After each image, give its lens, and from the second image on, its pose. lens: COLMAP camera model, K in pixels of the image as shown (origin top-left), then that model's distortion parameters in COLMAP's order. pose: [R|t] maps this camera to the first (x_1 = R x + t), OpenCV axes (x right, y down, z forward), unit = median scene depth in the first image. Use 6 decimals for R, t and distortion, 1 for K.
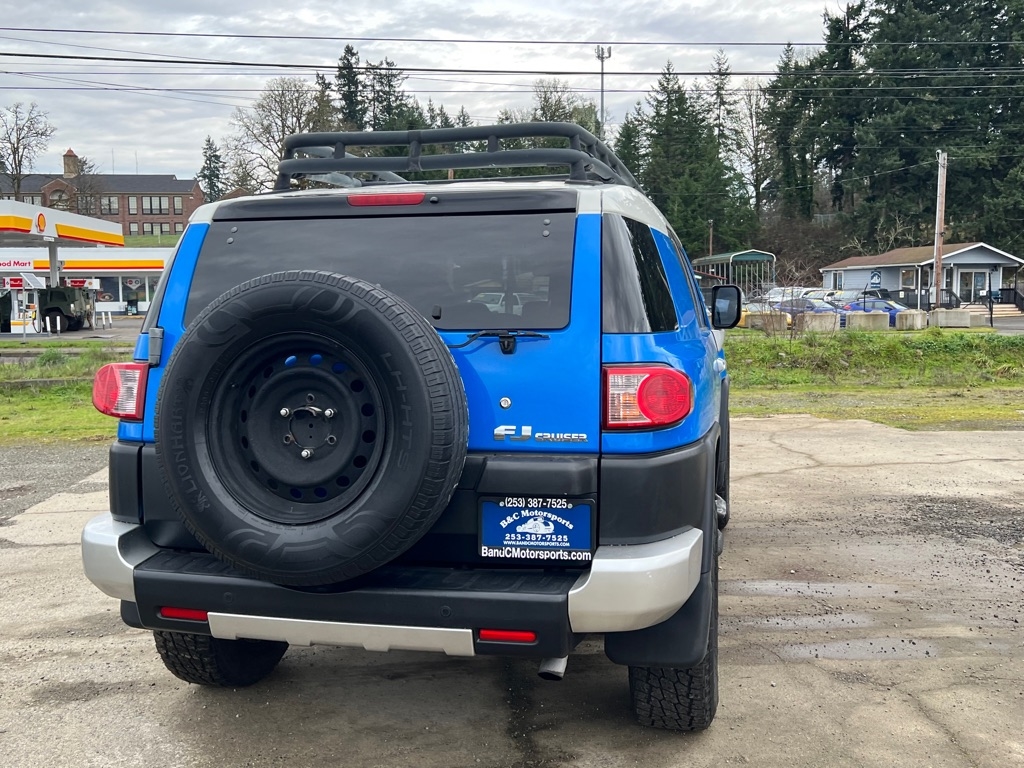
lens RADIAL K [[958.9, 0, 520.9], [0, 958.9, 389.1], [0, 0, 1]] dist [0.050003, -0.087538]
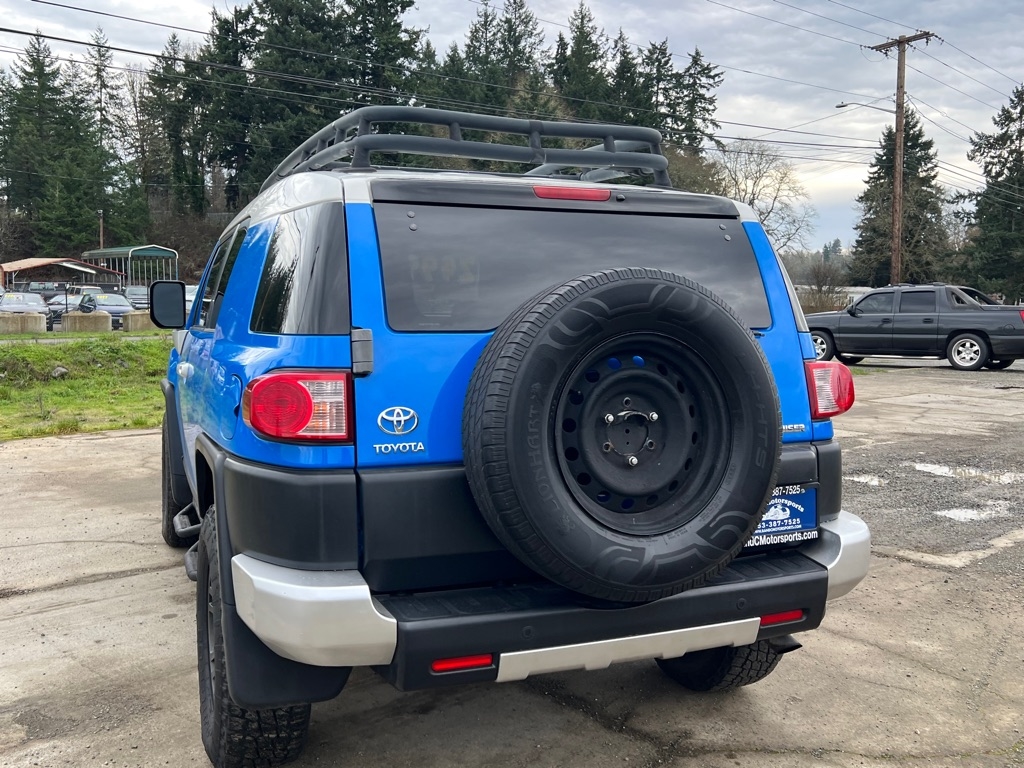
lens RADIAL K [[962.9, 0, 516.5], [0, 962.9, 382.1], [0, 0, 1]] dist [0.045280, -0.049941]
pose [[0.815685, -0.030431, 0.577696, -0.043023], [0.034254, 0.999404, 0.004280, -0.000907], [-0.577482, 0.016297, 0.816241, 0.014617]]
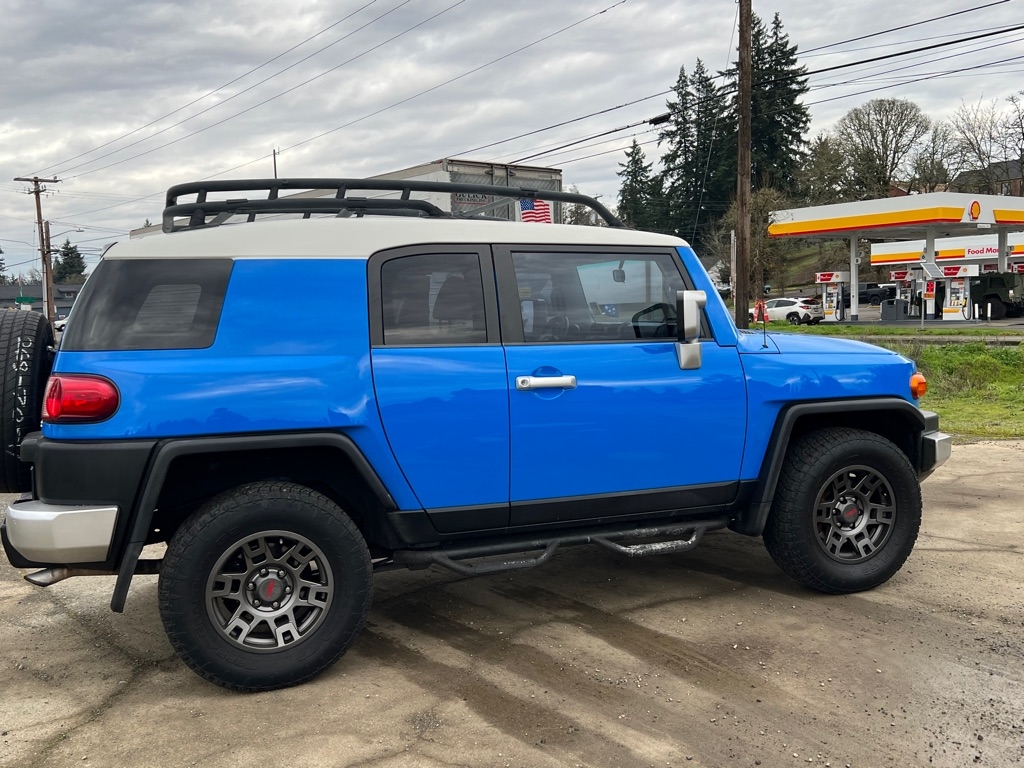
lens RADIAL K [[962.9, 0, 516.5], [0, 962.9, 382.1], [0, 0, 1]] dist [0.045280, -0.049941]
pose [[0.543147, 0.056378, -0.837743, 0.086554], [-0.048643, 0.998180, 0.035638, -0.005209], [0.838228, 0.021393, 0.544901, 0.041003]]
